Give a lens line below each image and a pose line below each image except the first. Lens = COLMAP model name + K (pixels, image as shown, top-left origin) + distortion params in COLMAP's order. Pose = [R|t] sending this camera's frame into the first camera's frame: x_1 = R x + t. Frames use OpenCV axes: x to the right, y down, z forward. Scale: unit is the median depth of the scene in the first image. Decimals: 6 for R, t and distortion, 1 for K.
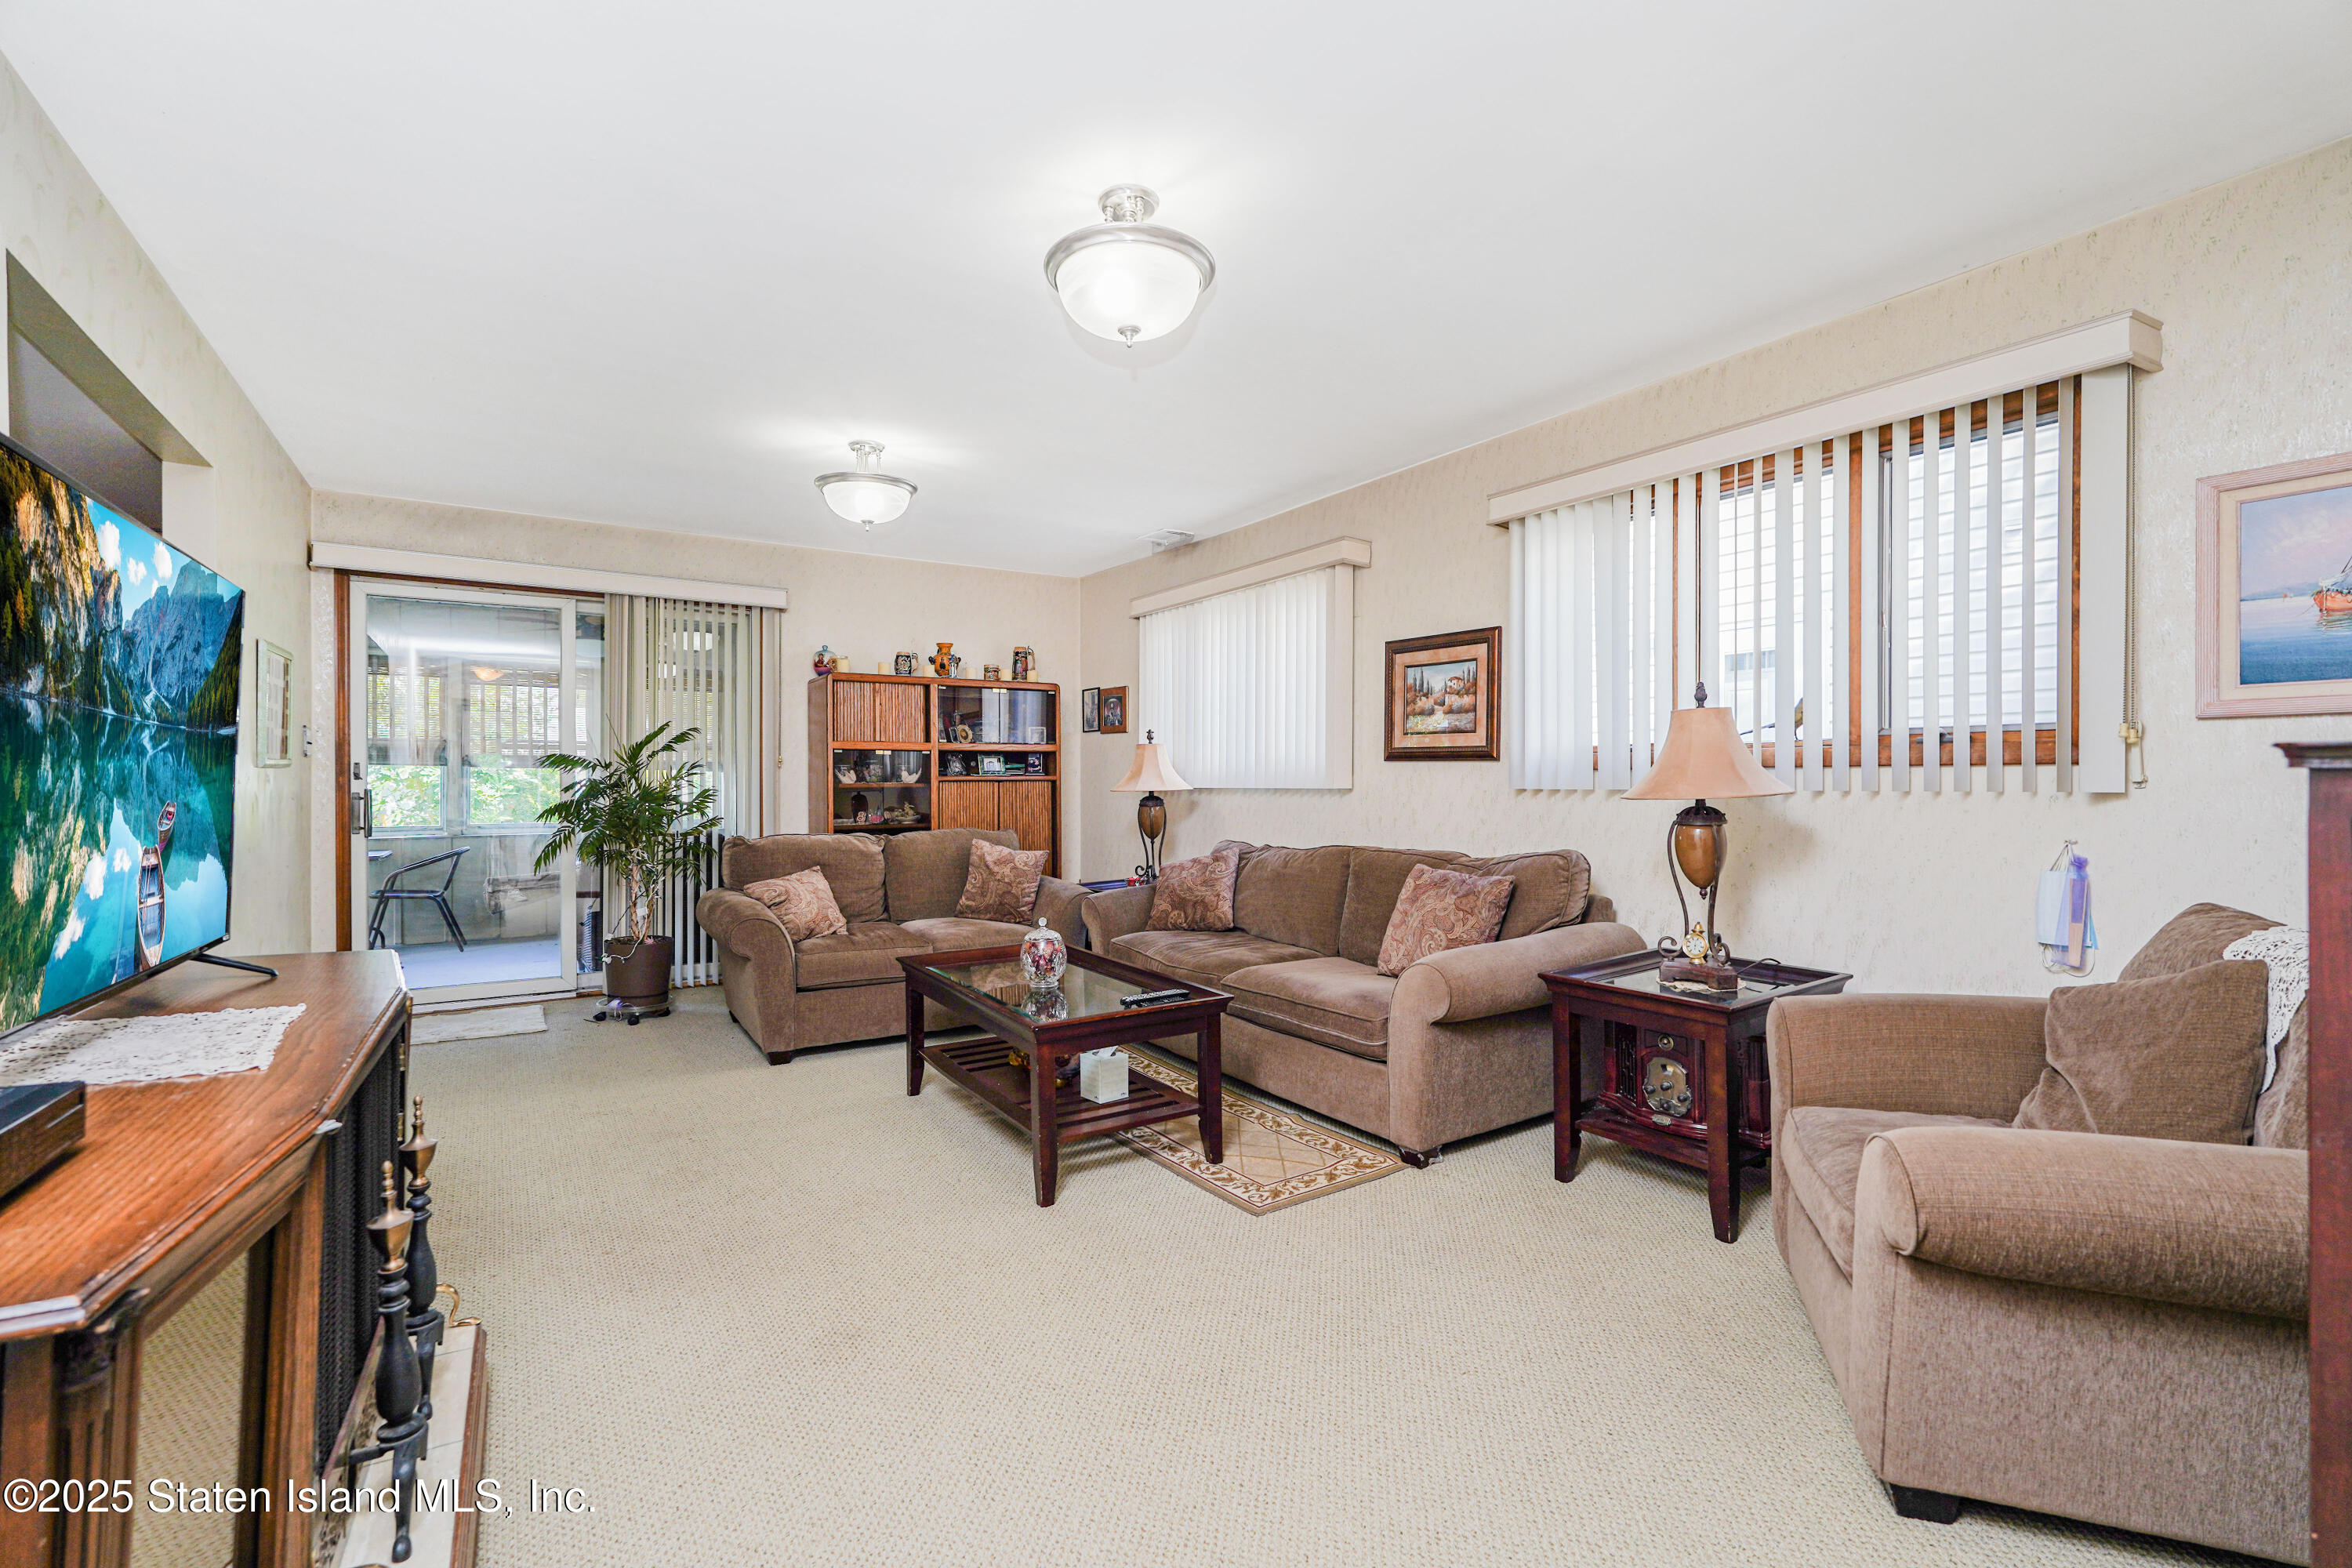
lens RADIAL K [[1044.6, 0, 1183.4], [0, 1044.6, 780.5], [0, 0, 1]] dist [-0.021463, 0.015566]
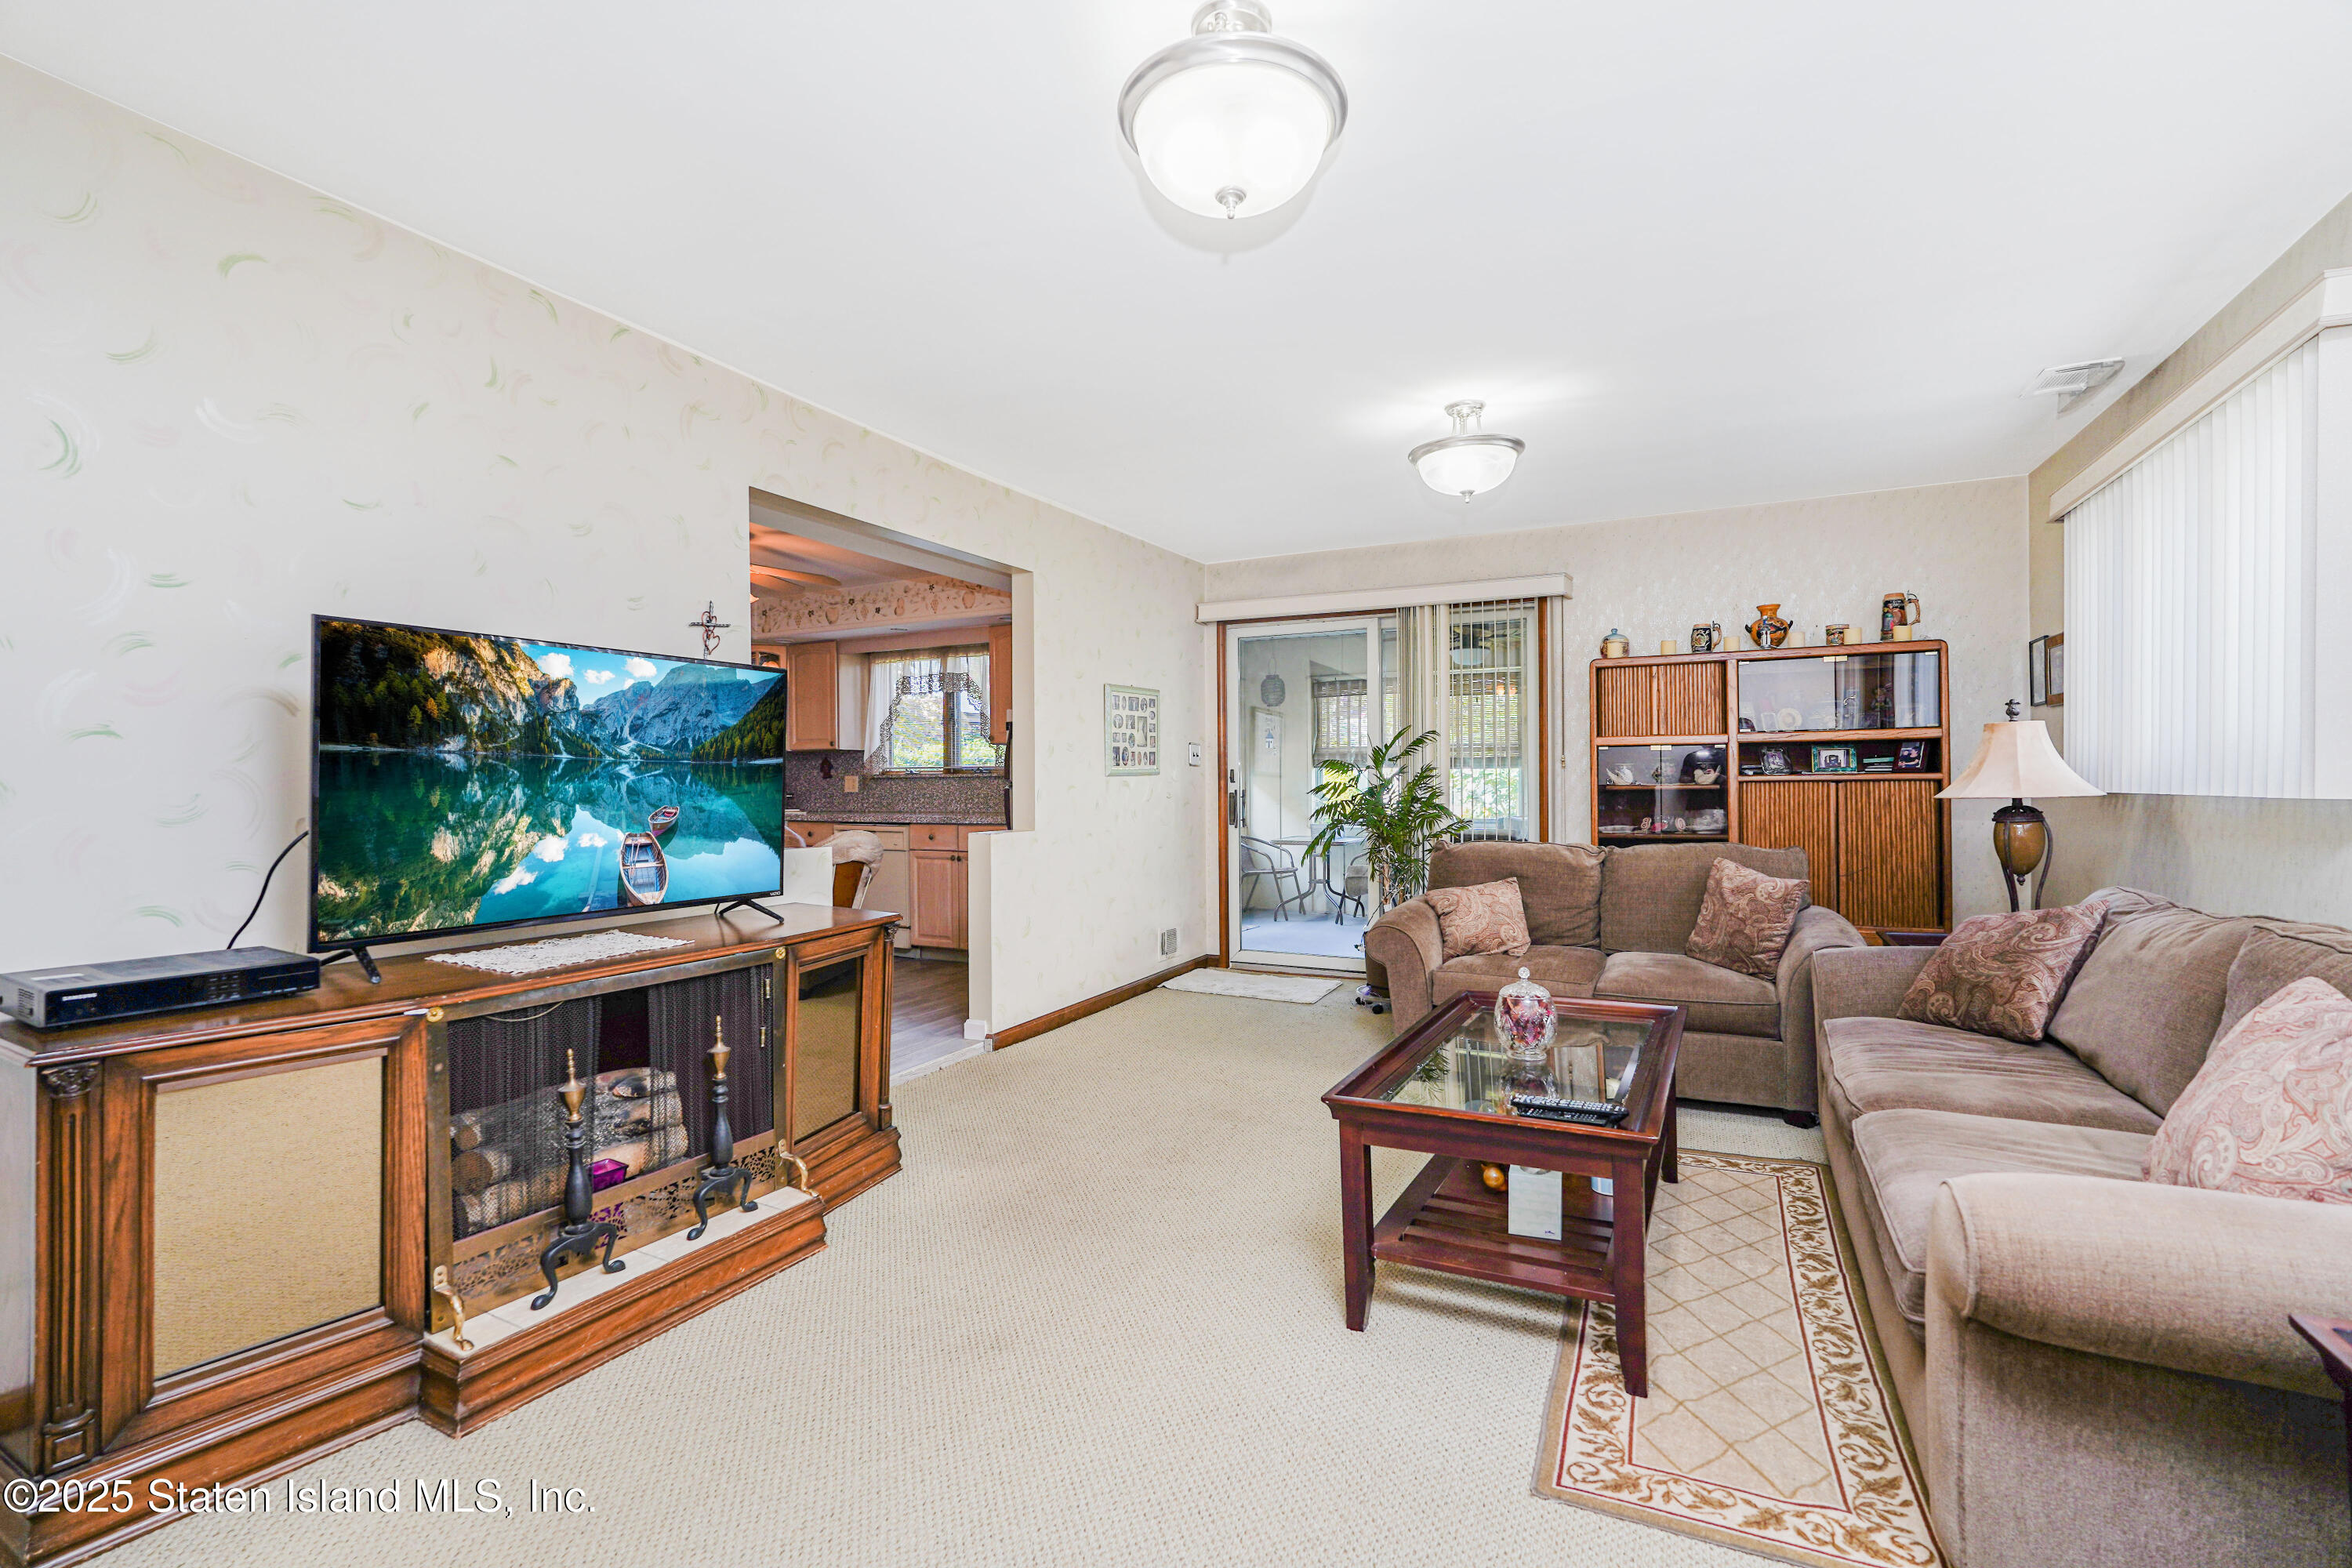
lens RADIAL K [[1044.6, 0, 1183.4], [0, 1044.6, 780.5], [0, 0, 1]] dist [-0.021463, 0.015566]
pose [[0.502326, -0.003776, -0.864670, 0.279419], [0.007826, 0.999969, 0.000180, -0.004558], [0.864643, -0.006858, 0.502340, 0.285624]]
